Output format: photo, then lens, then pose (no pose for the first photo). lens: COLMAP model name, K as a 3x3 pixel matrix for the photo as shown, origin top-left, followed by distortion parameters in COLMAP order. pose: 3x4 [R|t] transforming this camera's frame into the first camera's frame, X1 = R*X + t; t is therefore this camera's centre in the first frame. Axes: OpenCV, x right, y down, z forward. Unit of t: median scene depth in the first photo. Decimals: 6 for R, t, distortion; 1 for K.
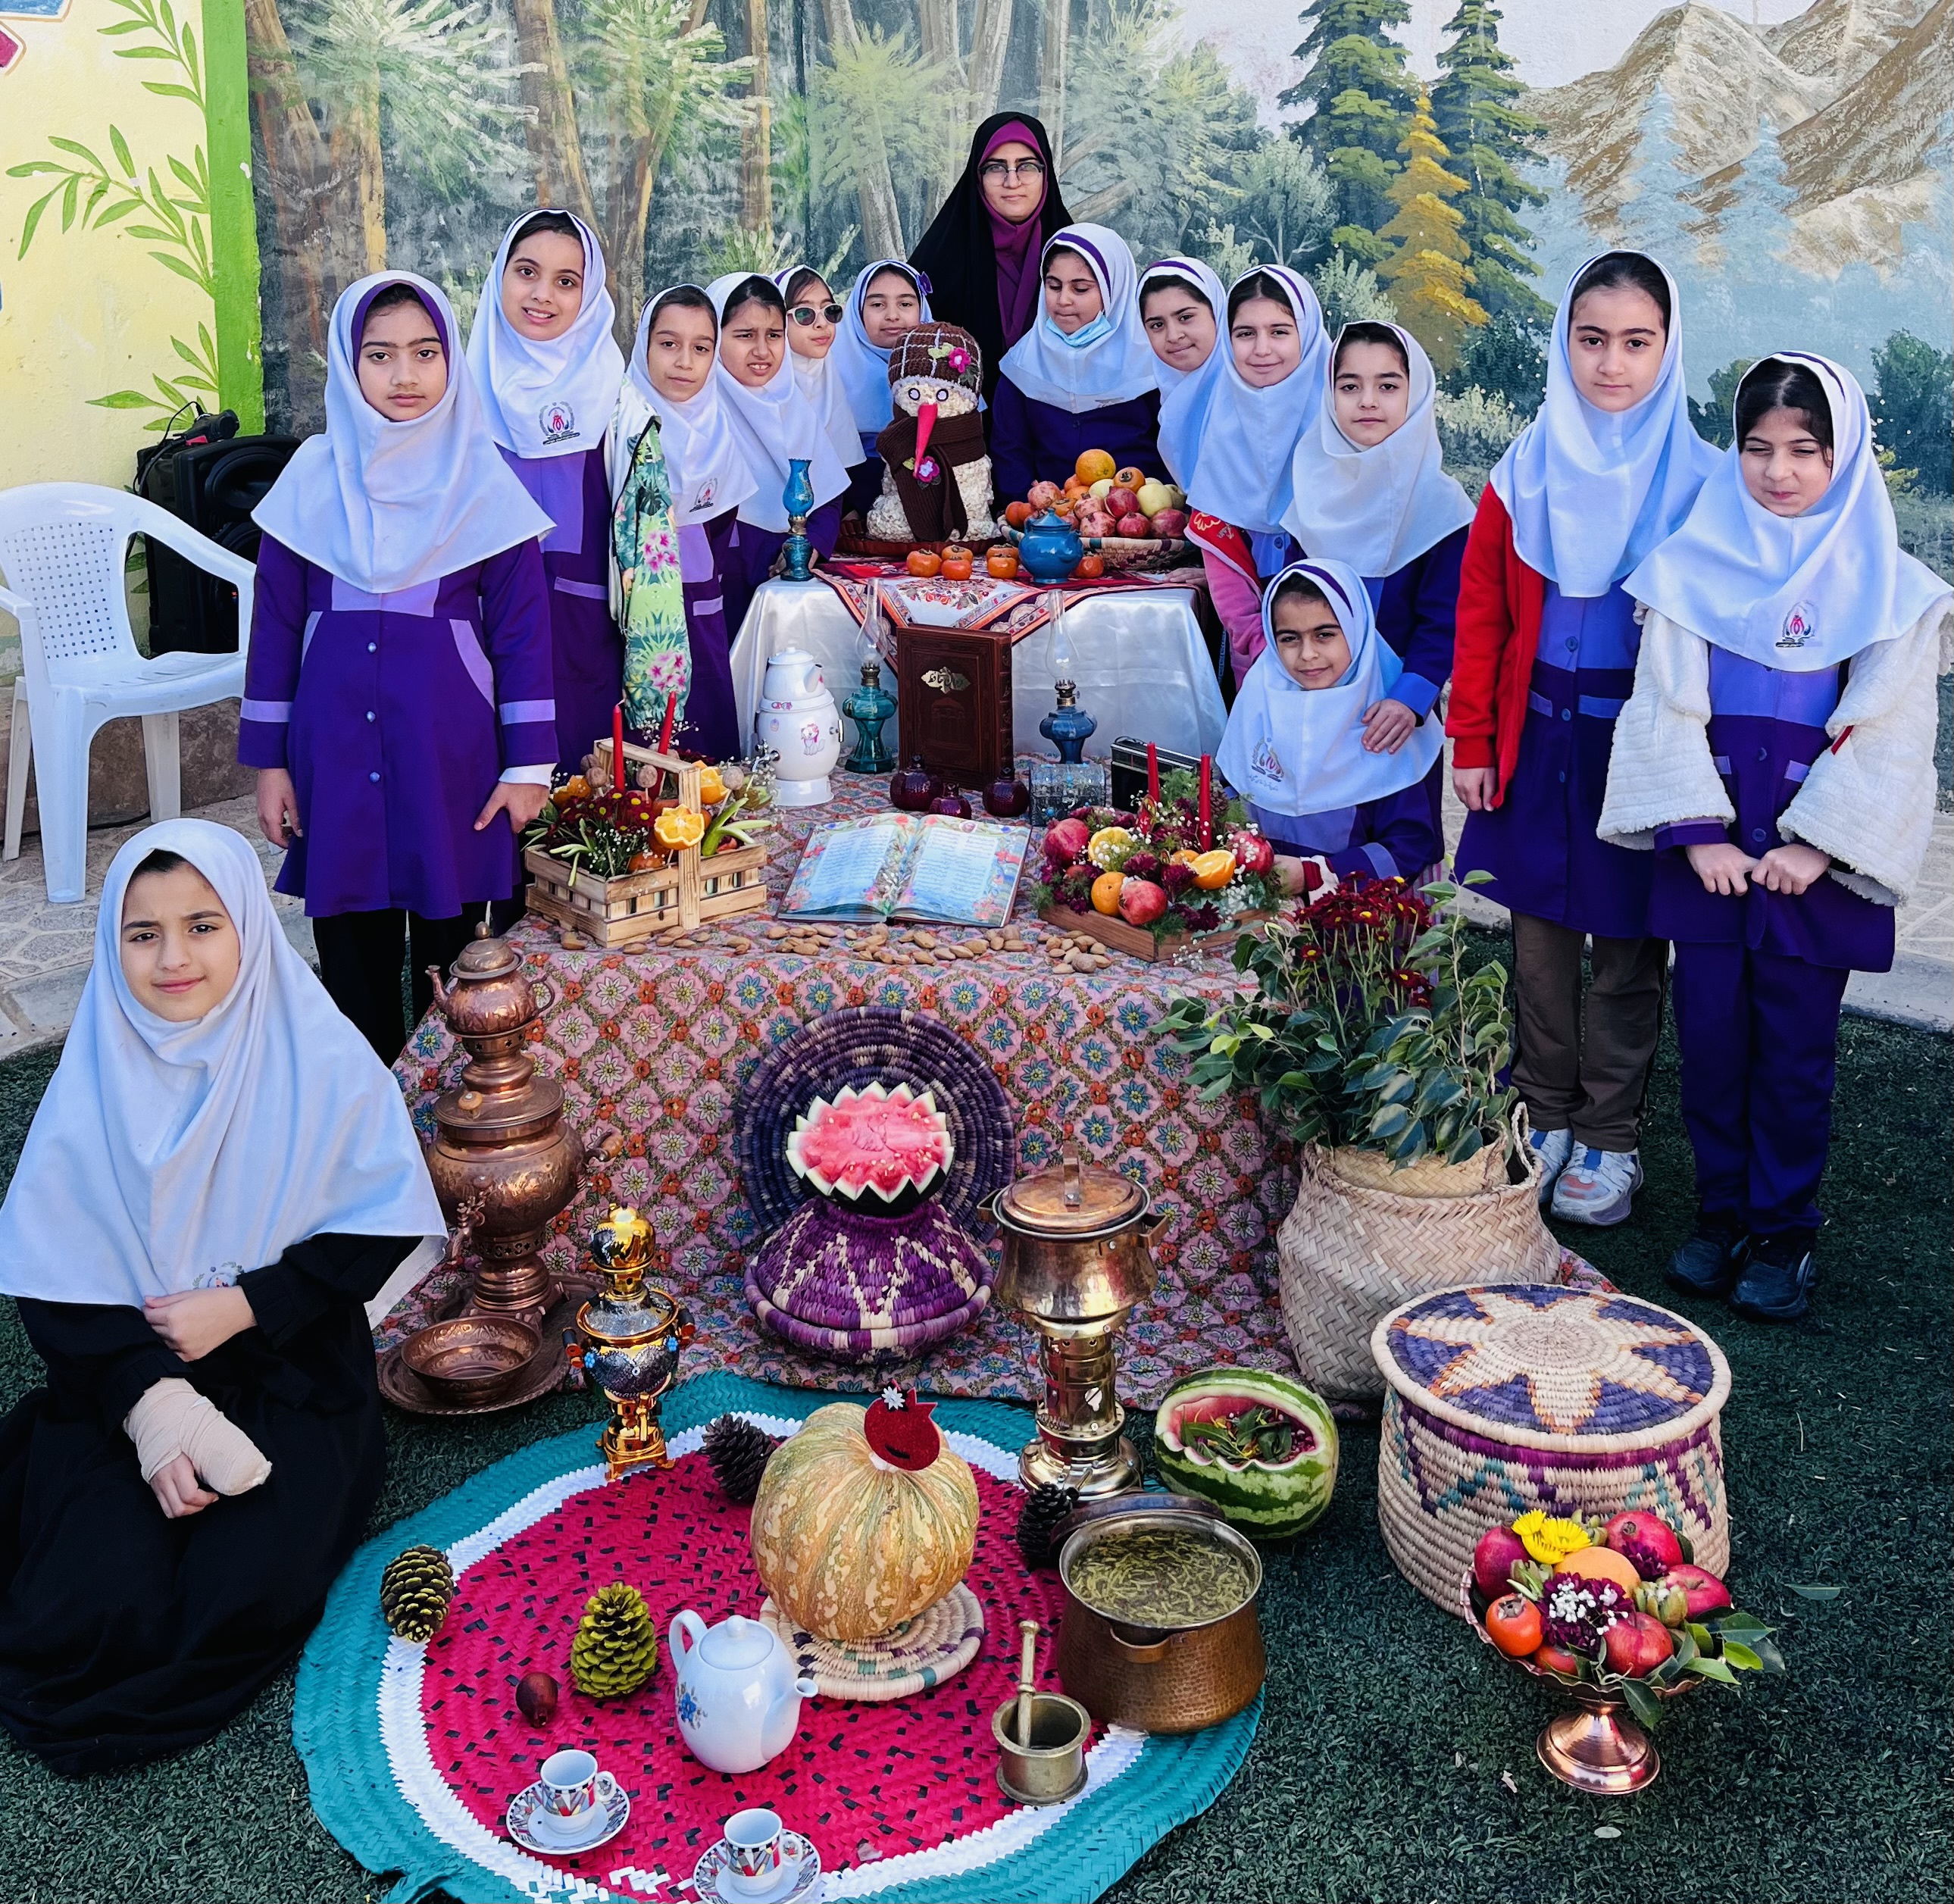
lens RADIAL K [[2303.0, 0, 979.3], [0, 2303.0, 516.0], [0, 0, 1]] dist [0.018205, 0.000000]
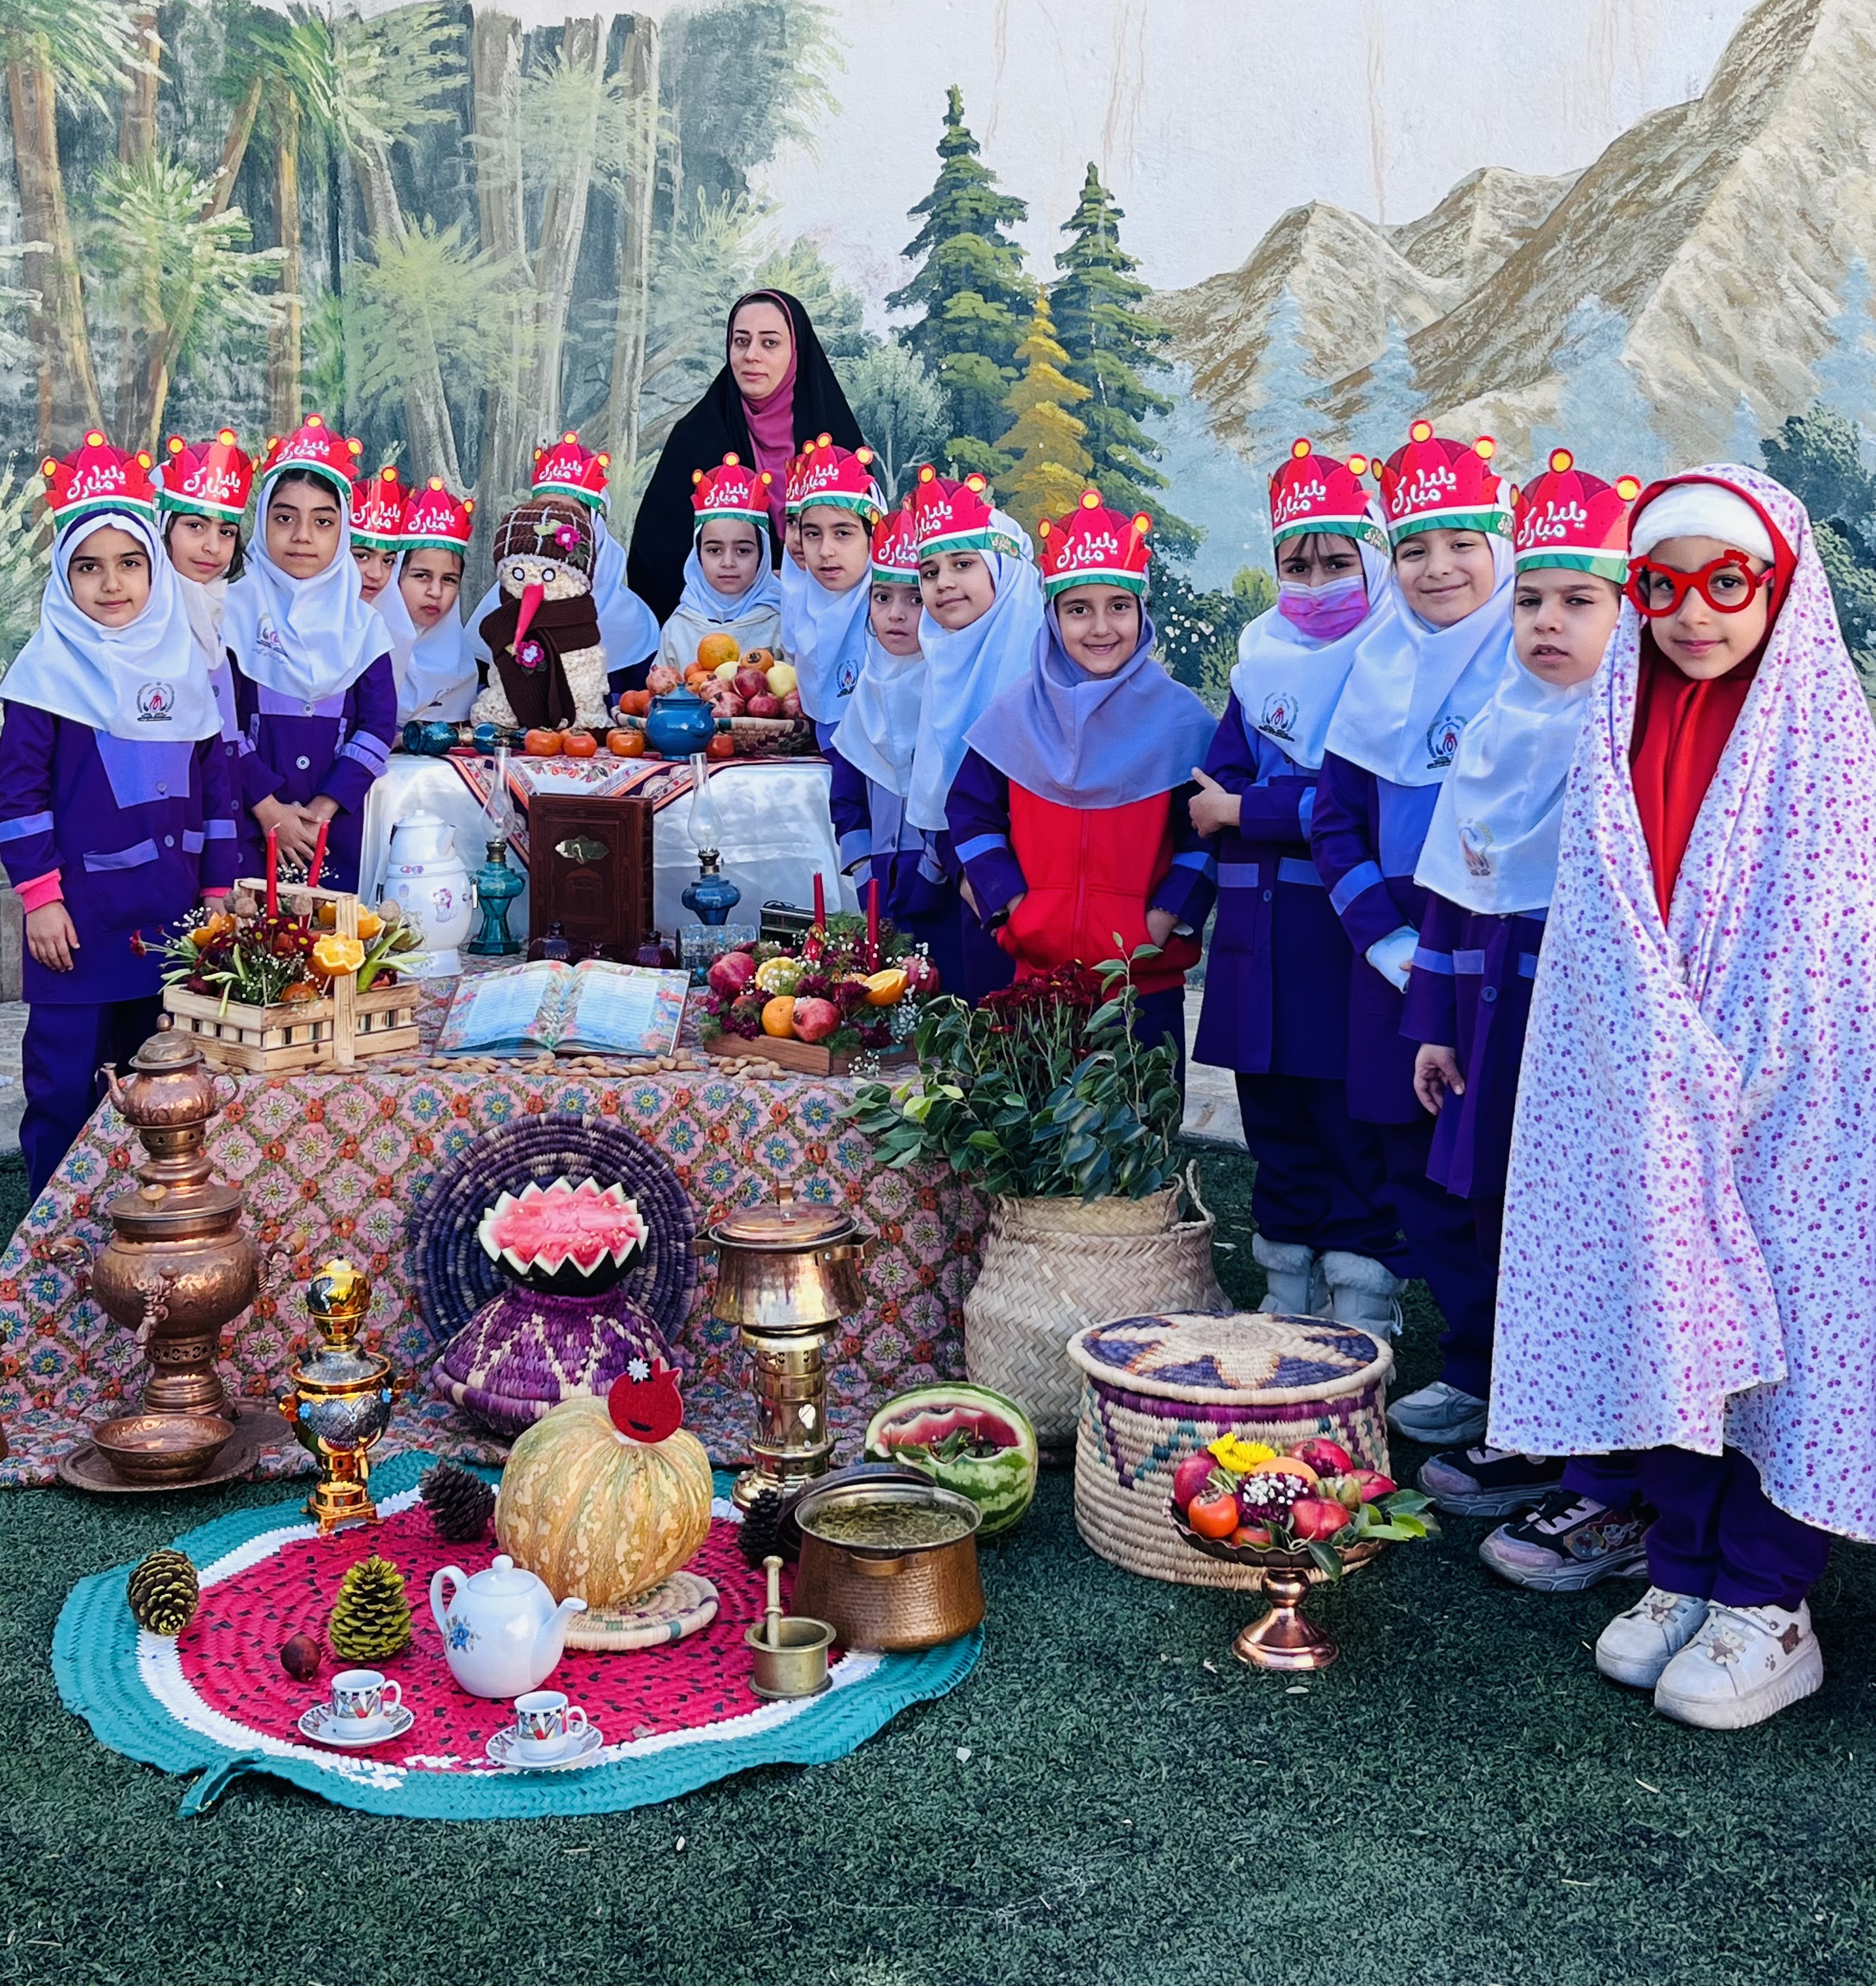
lens RADIAL K [[2921.0, 0, 887.3], [0, 2921.0, 672.9], [0, 0, 1]] dist [0.057298, 0.000000]
pose [[0.987871, 0.006377, 0.155148, -0.089778], [0.006643, 0.996506, -0.083259, 0.116050], [-0.155137, 0.083280, 0.984376, -0.248112]]
